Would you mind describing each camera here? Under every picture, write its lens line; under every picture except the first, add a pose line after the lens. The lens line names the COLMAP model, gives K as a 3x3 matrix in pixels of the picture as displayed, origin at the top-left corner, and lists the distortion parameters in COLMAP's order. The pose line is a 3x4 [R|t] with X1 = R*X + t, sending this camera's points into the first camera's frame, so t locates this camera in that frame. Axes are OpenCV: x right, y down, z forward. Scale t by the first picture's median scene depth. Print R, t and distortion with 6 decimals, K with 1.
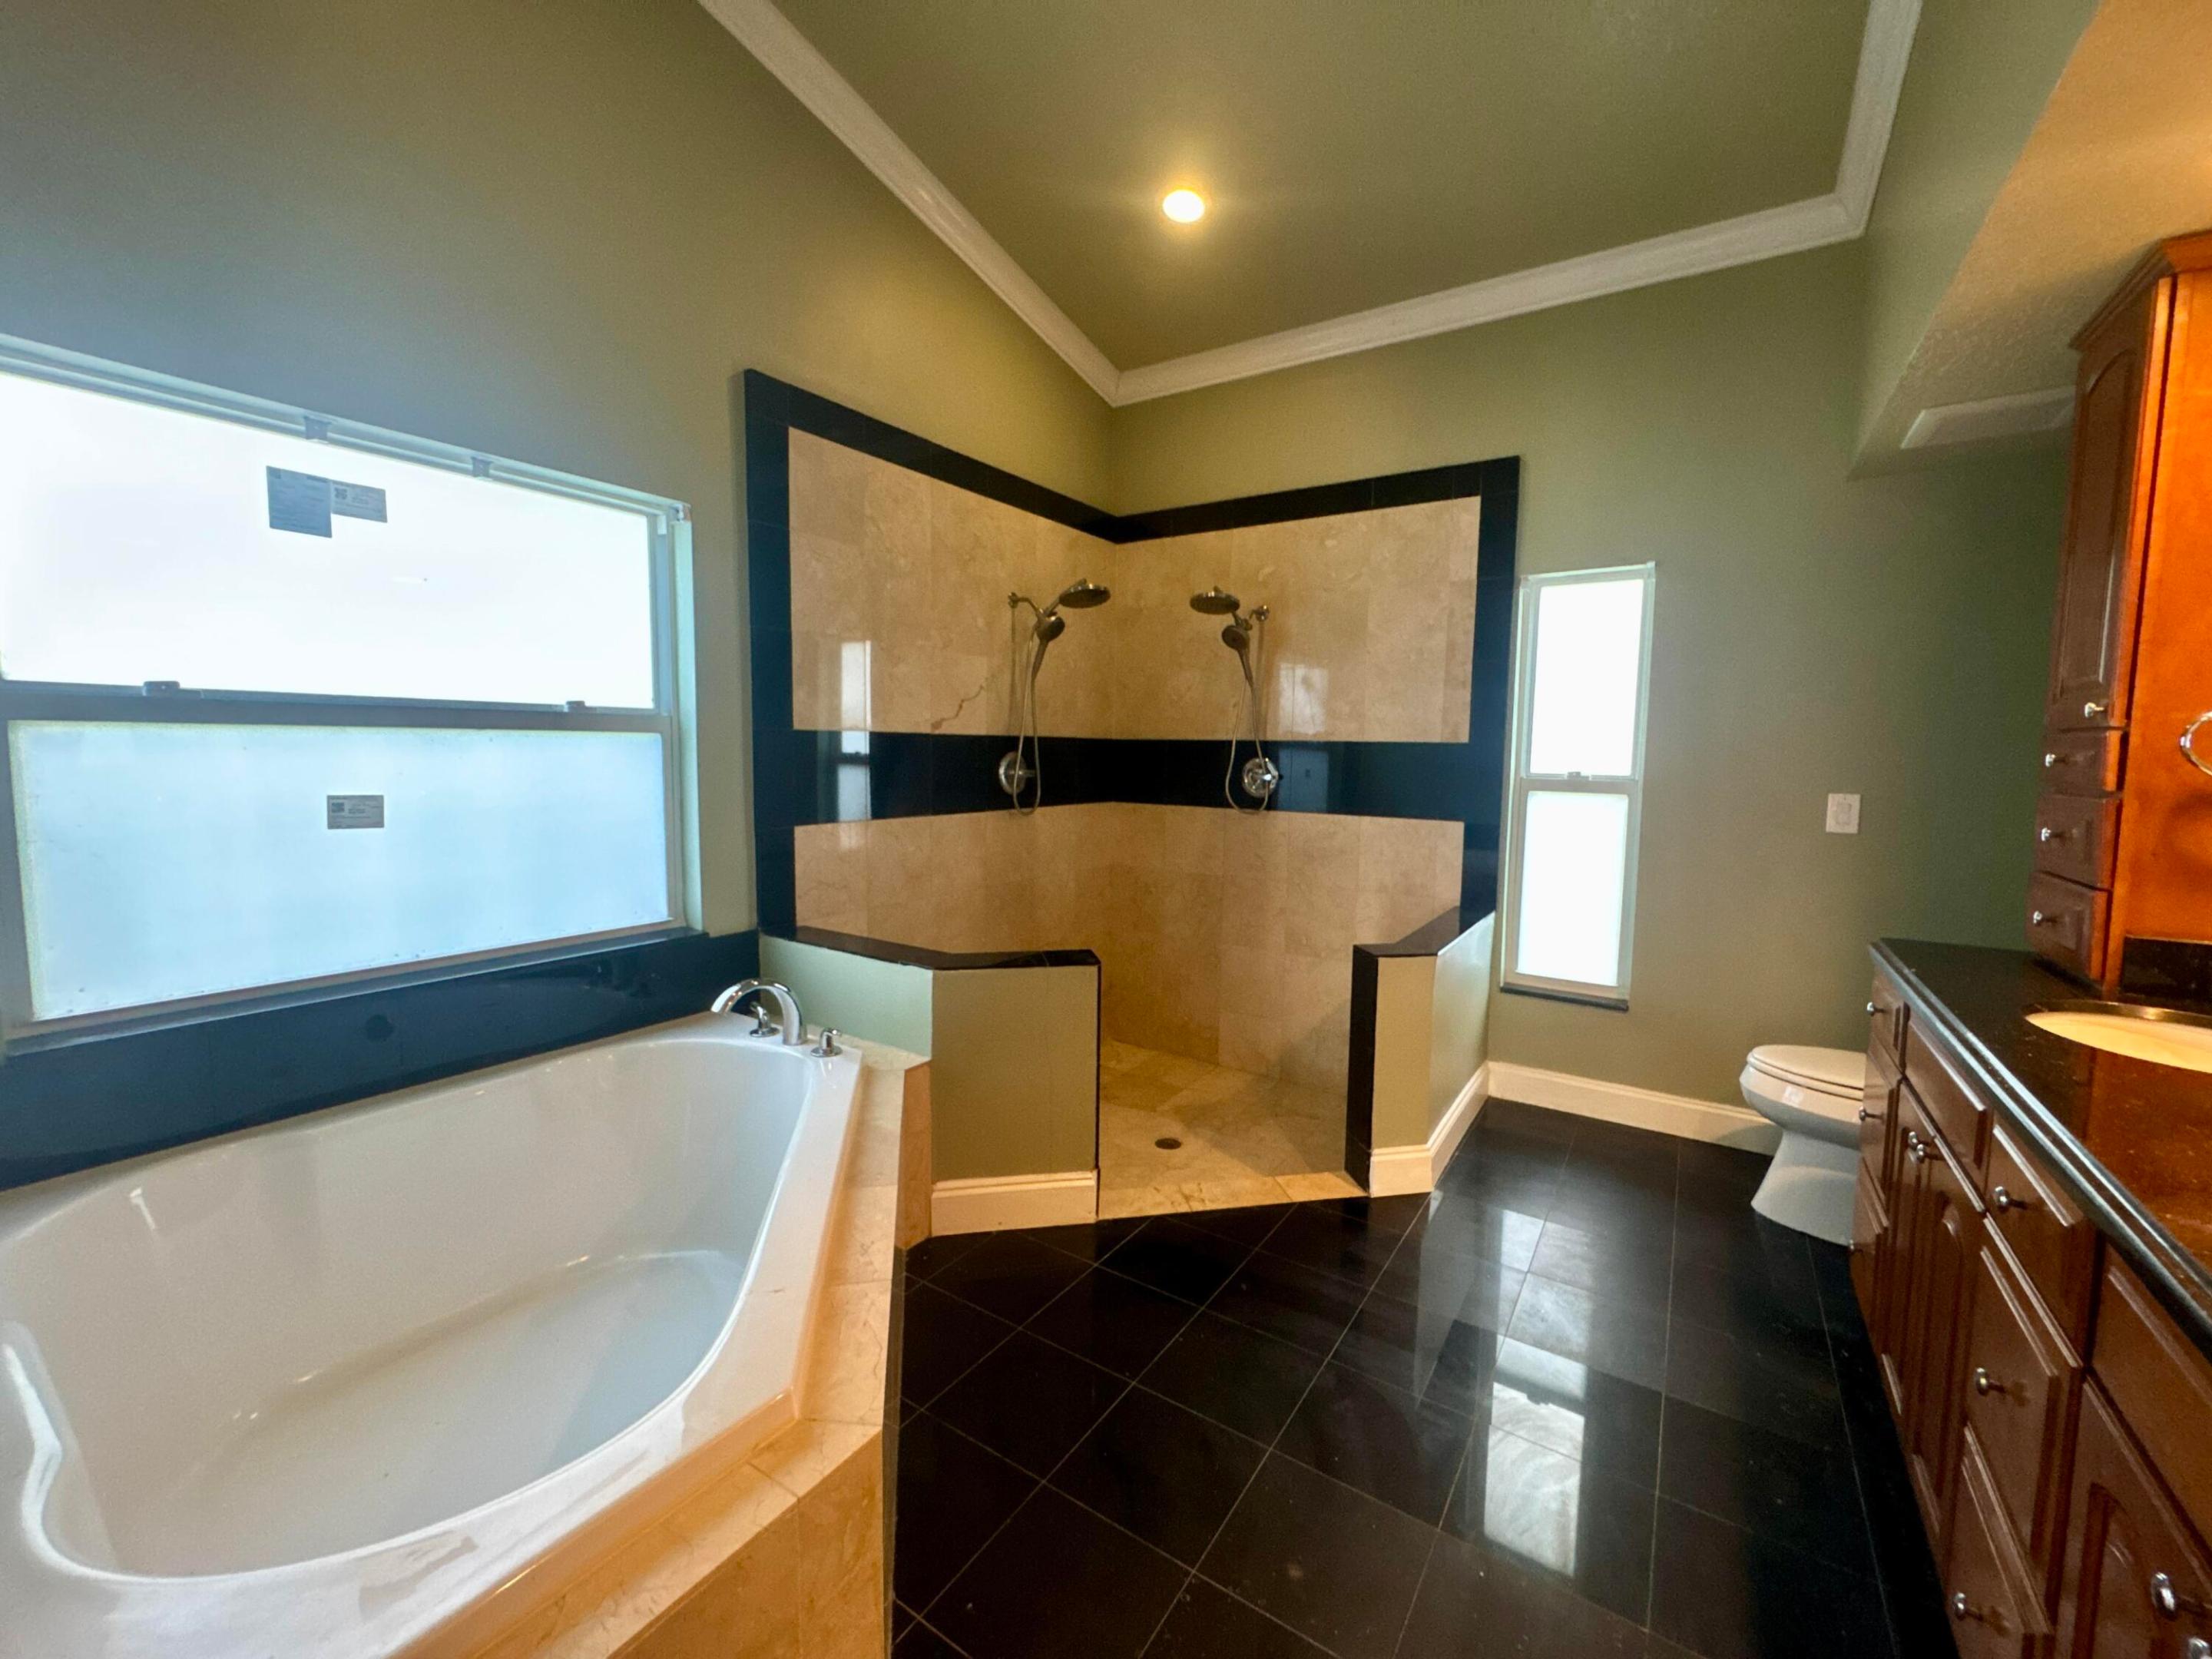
lens RADIAL K [[889.7, 0, 1105.7], [0, 889.7, 823.5], [0, 0, 1]] dist [-0.001382, -0.000177]
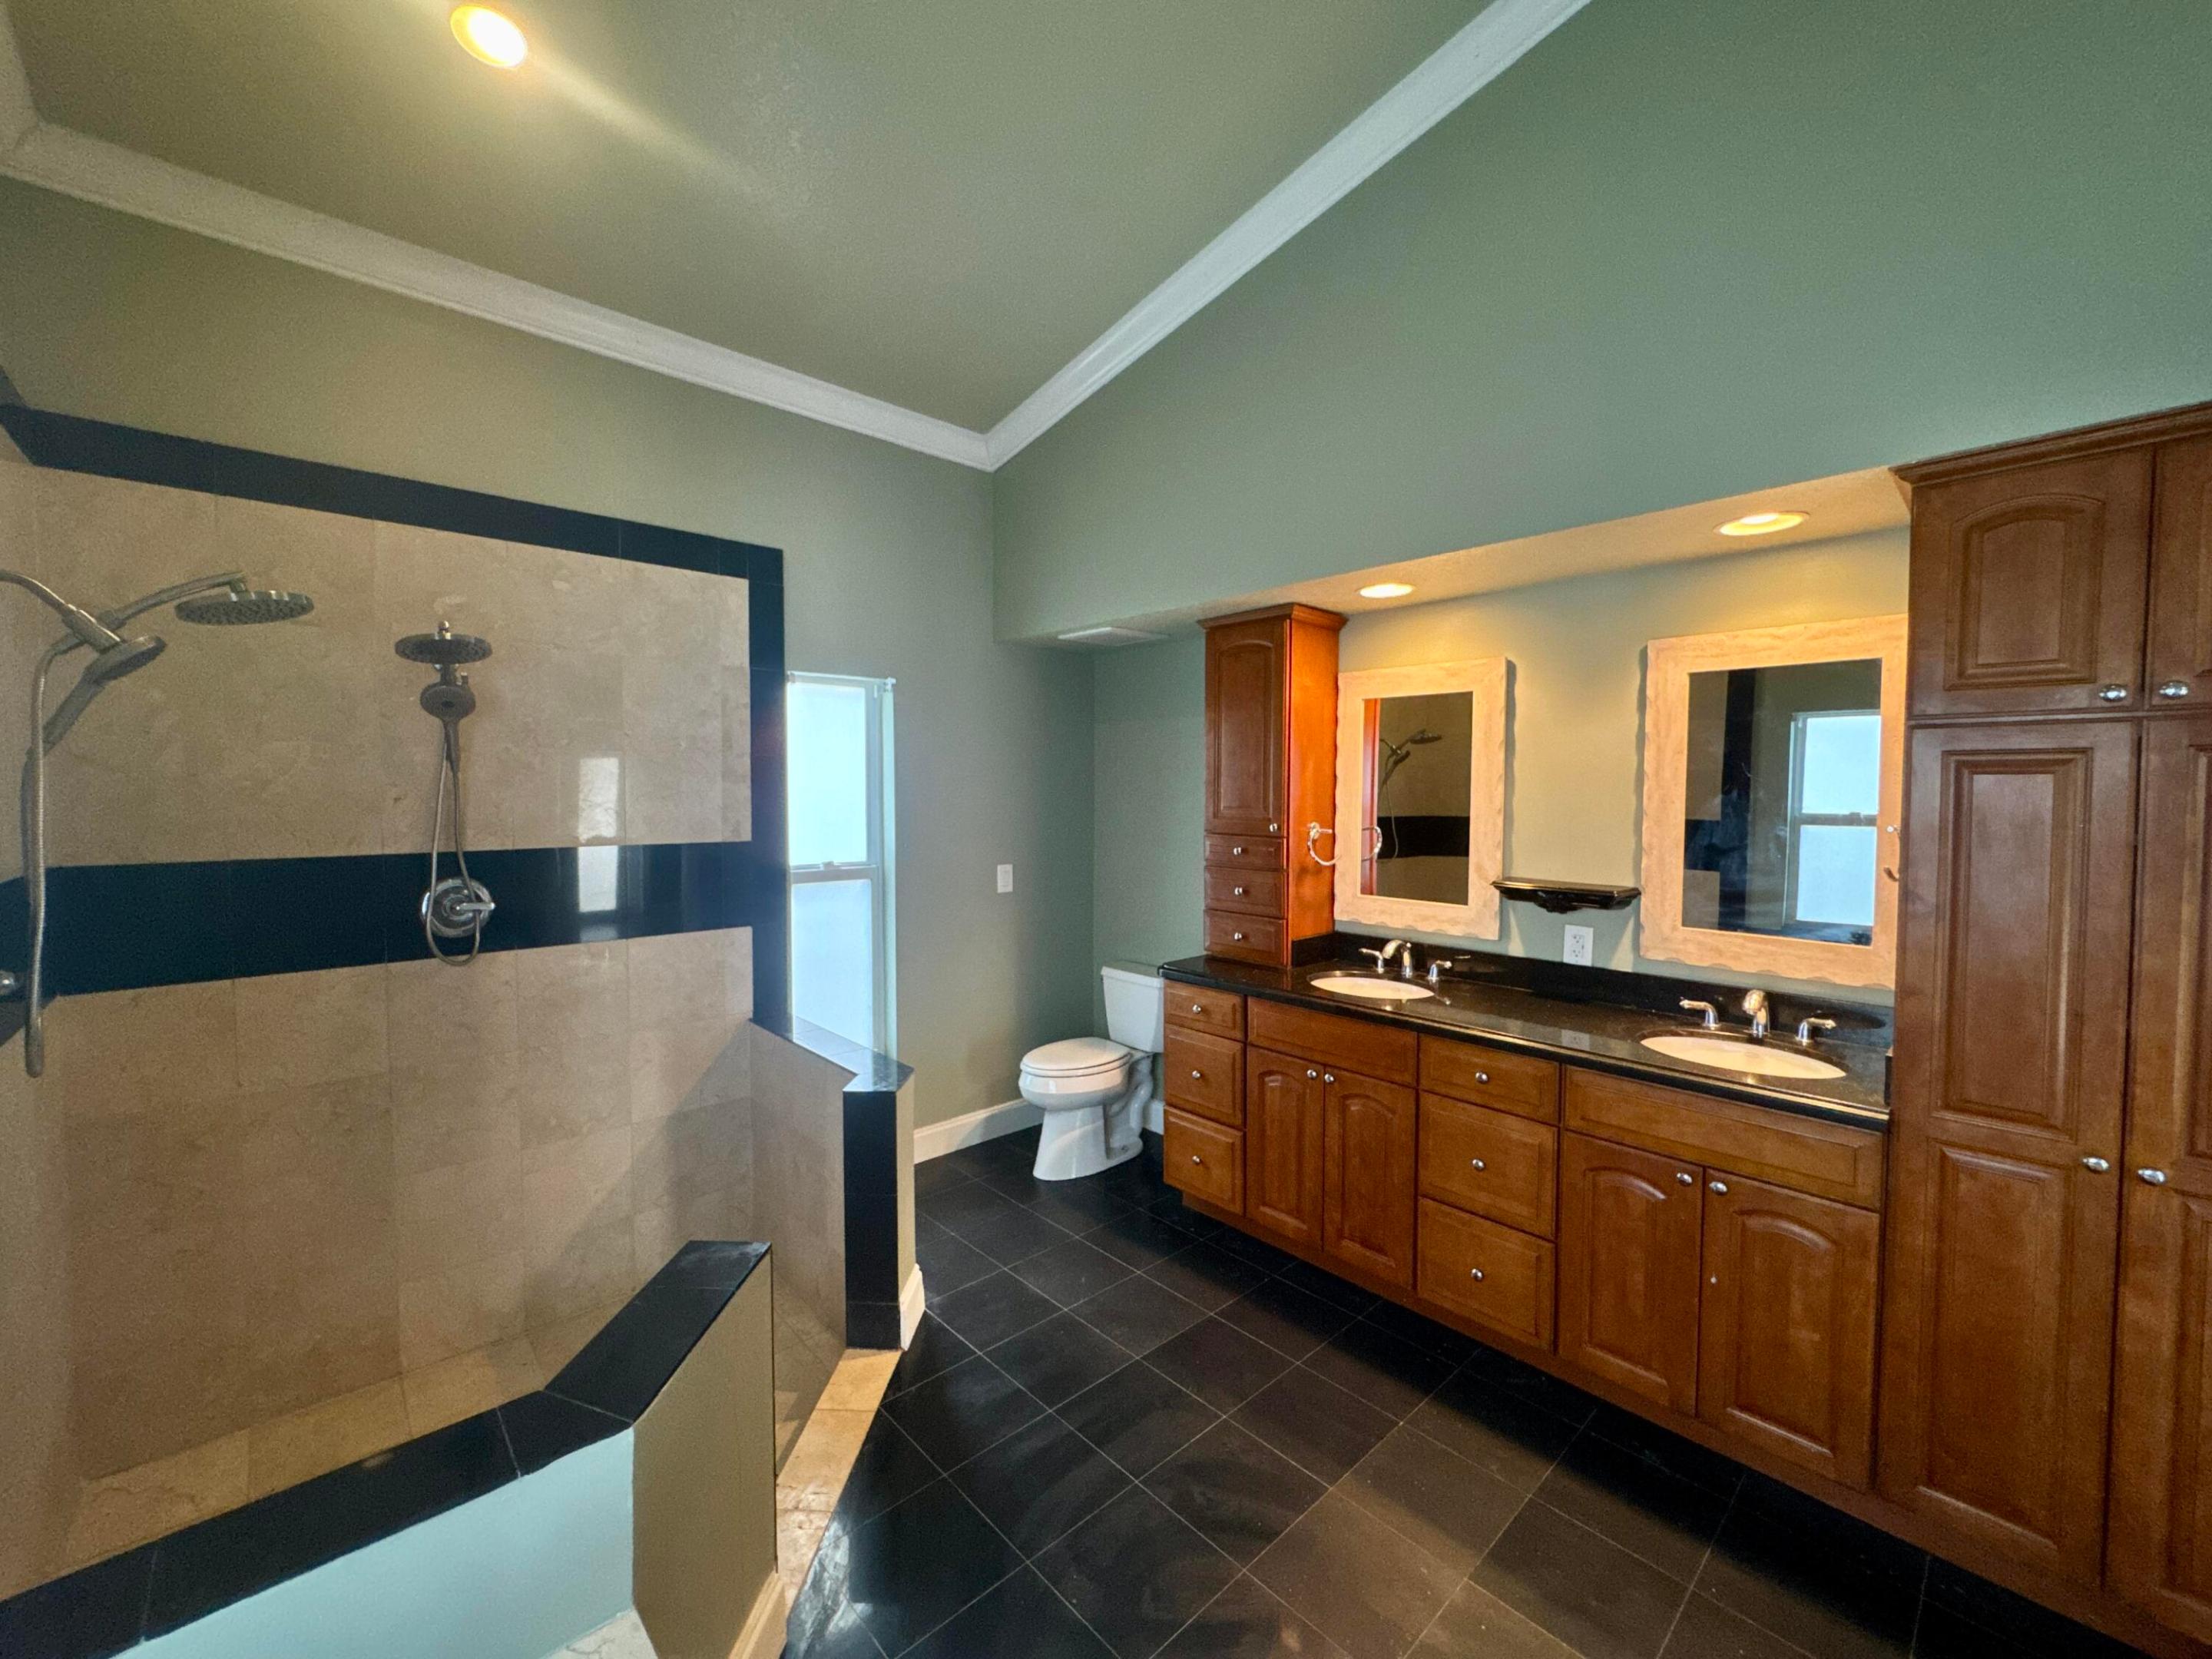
lens RADIAL K [[889.7, 0, 1105.7], [0, 889.7, 823.5], [0, 0, 1]] dist [-0.001382, -0.000177]
pose [[0.232236, -0.055213, 0.971091, -0.408749], [0.083450, 0.995837, 0.036663, -0.112262], [-0.969073, 0.072523, 0.235877, 0.420420]]
